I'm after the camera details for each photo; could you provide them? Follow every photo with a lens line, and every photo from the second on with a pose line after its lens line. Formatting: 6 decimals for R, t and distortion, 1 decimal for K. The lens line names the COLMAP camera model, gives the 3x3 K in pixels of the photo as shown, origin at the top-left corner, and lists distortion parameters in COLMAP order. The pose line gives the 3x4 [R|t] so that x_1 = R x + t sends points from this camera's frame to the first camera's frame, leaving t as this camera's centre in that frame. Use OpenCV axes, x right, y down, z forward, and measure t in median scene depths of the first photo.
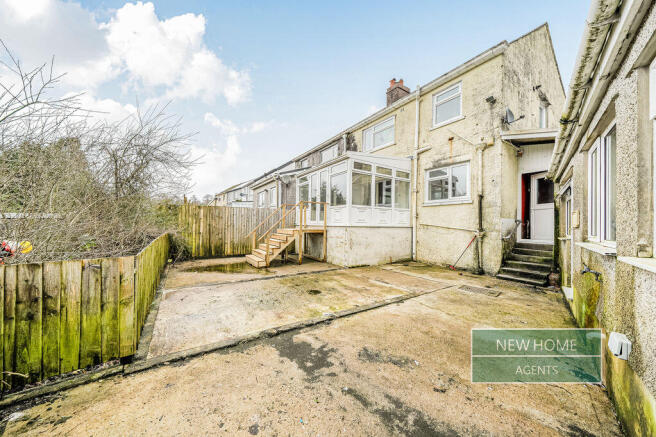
lens RADIAL K [[228.1, 0, 323.4], [0, 228.1, 222.1], [0, 0, 1]] dist [0.001927, 0.000057]
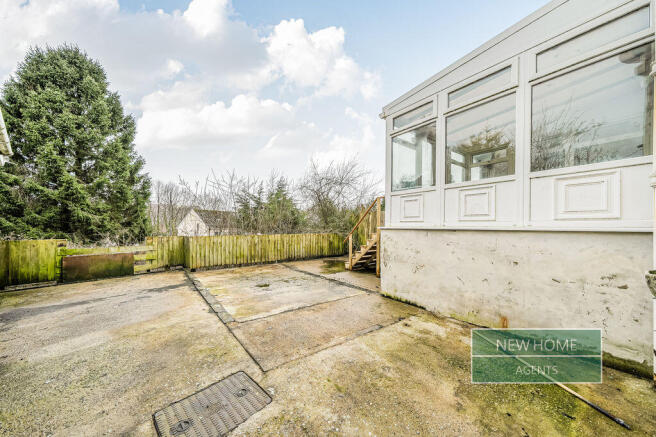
lens RADIAL K [[228.1, 0, 324.1], [0, 228.1, 225.0], [0, 0, 1]] dist [0.001927, 0.000057]
pose [[0.079215, -0.017191, -0.996709, 1.196502], [0.004446, 0.999847, -0.016892, 0.027524], [0.996848, -0.003093, 0.079280, 1.293973]]
